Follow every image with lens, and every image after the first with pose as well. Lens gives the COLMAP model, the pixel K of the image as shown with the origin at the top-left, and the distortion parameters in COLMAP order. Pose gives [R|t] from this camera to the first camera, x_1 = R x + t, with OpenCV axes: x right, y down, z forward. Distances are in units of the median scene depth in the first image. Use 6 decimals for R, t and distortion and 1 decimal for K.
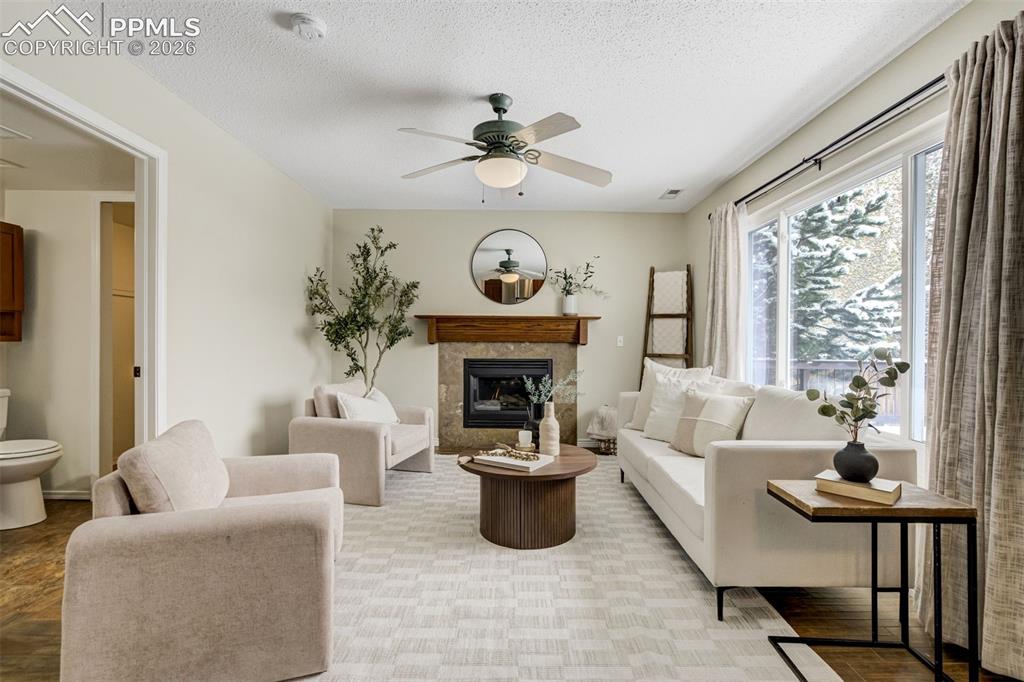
lens RADIAL K [[473.7, 0, 517.7], [0, 473.7, 344.4], [0, 0, 1]] dist [-0.030301, 0.010792]
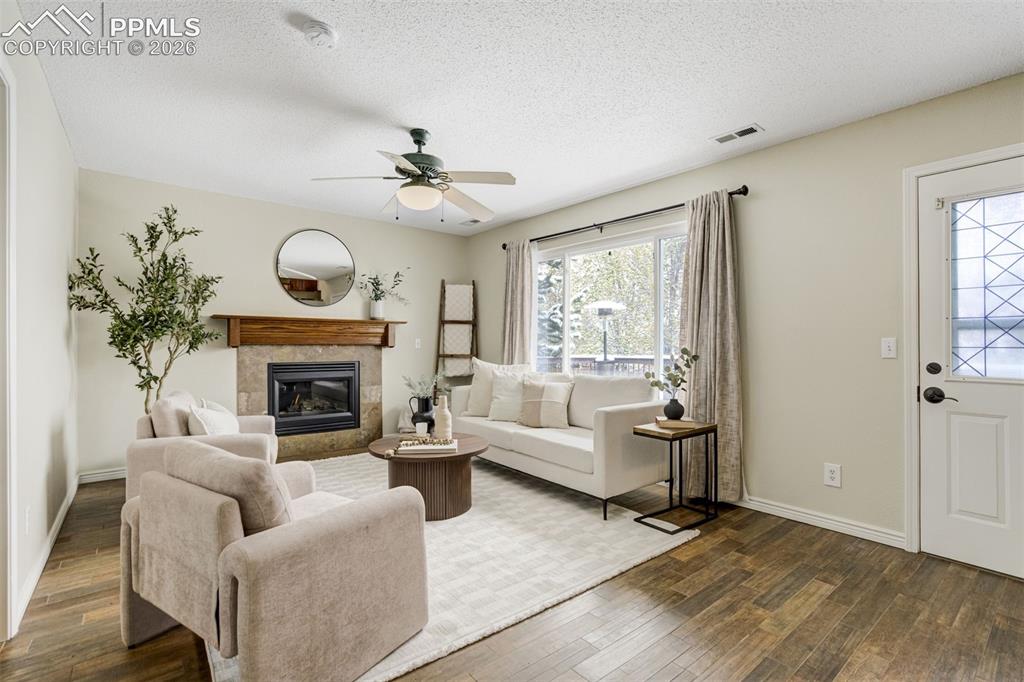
lens RADIAL K [[473.7, 0, 522.0], [0, 473.7, 345.1], [0, 0, 1]] dist [-0.030301, 0.010792]
pose [[0.771643, -0.005208, 0.636035, -0.460699], [0.005398, 0.999984, 0.001639, -0.005440], [-0.636034, 0.002169, 0.771658, -0.033676]]
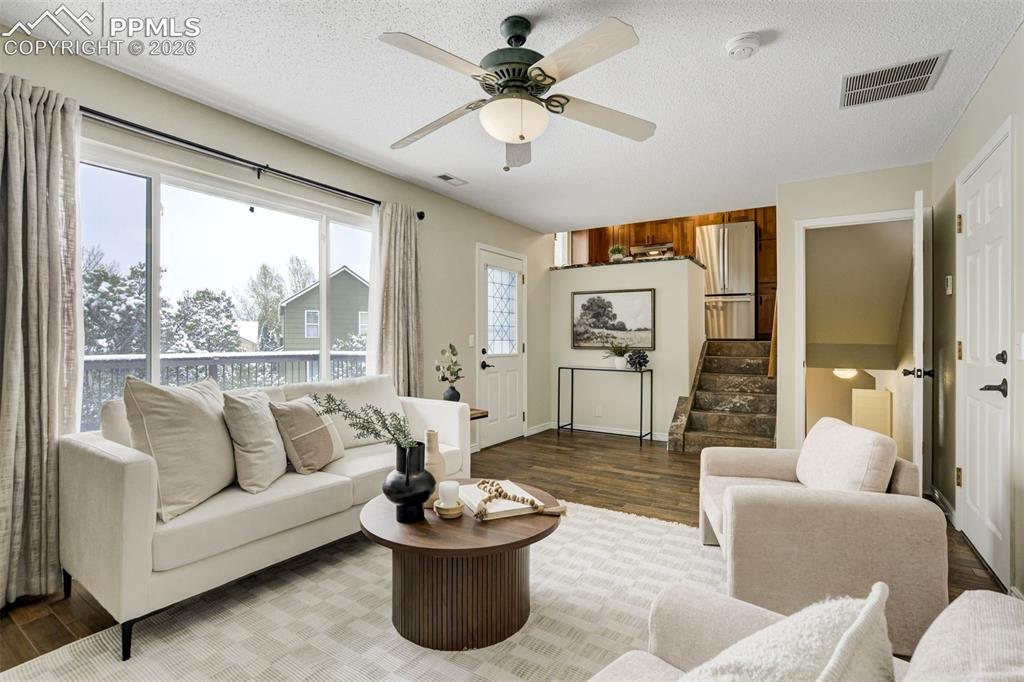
lens RADIAL K [[473.7, 0, 518.1], [0, 473.7, 341.2], [0, 0, 1]] dist [-0.030301, 0.010792]
pose [[-0.830985, -0.005568, 0.556266, -0.369524], [0.000685, 0.999939, 0.011033, -0.011209], [-0.556294, 0.009549, -0.830931, 1.297769]]
